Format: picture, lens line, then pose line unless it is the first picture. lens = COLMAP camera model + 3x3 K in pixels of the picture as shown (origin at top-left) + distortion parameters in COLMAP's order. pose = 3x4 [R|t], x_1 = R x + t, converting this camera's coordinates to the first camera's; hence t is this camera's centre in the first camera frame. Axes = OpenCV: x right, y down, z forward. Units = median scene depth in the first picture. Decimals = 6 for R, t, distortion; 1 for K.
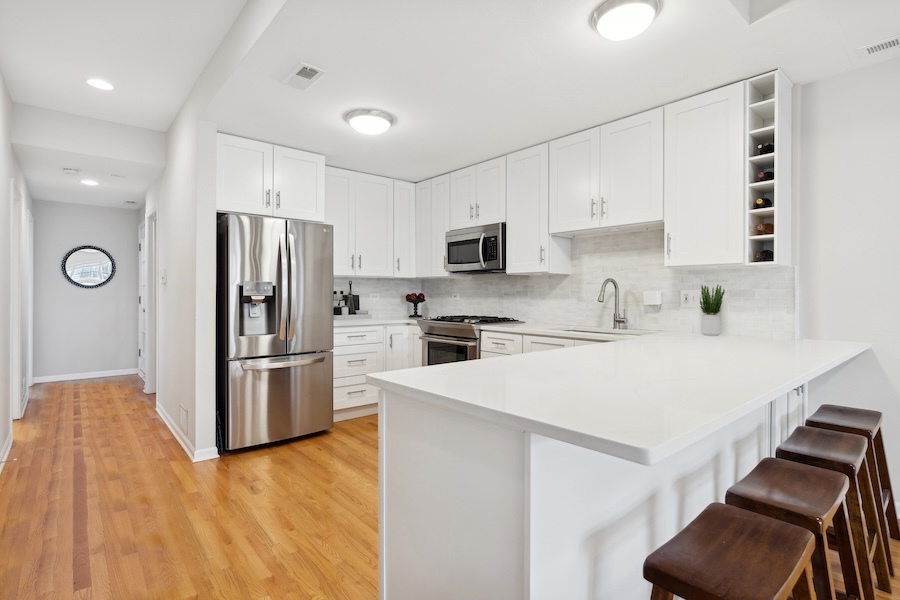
lens RADIAL K [[450.5, 0, 446.9], [0, 450.5, 294.2], [0, 0, 1]] dist [-0.002786, 0.000700]
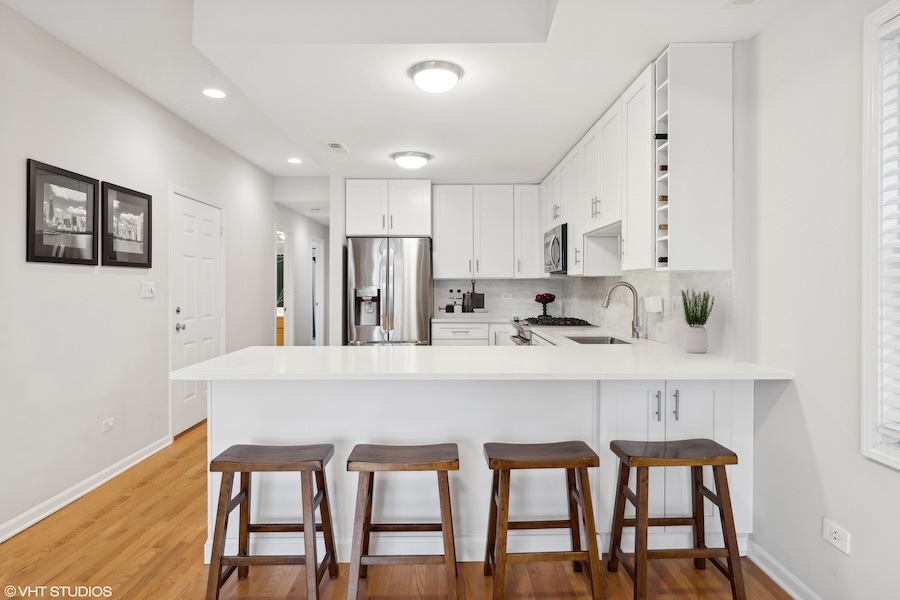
lens RADIAL K [[517.5, 0, 443.6], [0, 517.5, 279.3], [0, 0, 1]] dist [0.005234, -0.000038]
pose [[0.756450, -0.008947, -0.653990, 0.665911], [-0.000457, 0.999899, -0.014207, -0.021810], [0.654051, 0.011046, 0.756370, -0.021998]]
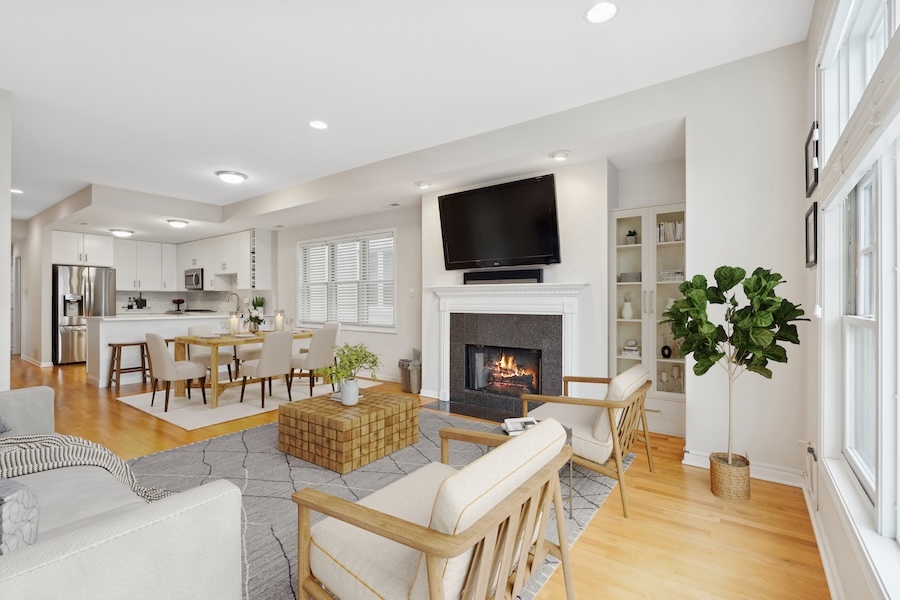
lens RADIAL K [[411.9, 0, 448.8], [0, 411.9, 303.6], [0, 0, 1]] dist [0.001295, 0.000289]
pose [[0.973567, -0.001724, 0.228394, 0.885577], [0.000235, 0.999979, 0.006545, 0.009422], [-0.228400, -0.006319, 0.973547, -1.375570]]
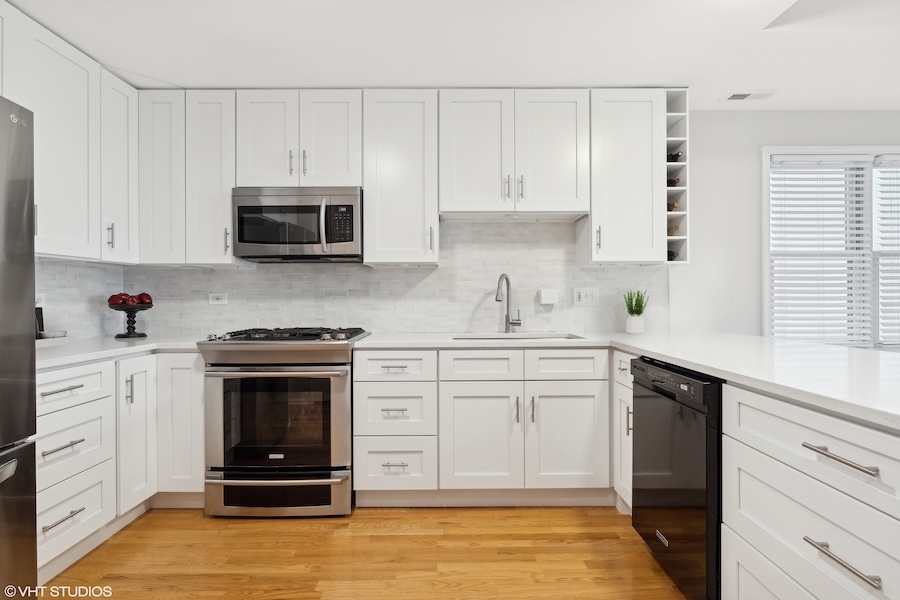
lens RADIAL K [[450.5, 0, 453.6], [0, 450.5, 299.0], [0, 0, 1]] dist [-0.002786, 0.000700]
pose [[0.642420, -0.008075, 0.766310, -0.305823], [0.007428, 0.999963, 0.004310, 0.007056], [-0.766316, 0.002924, 0.642457, 0.461160]]
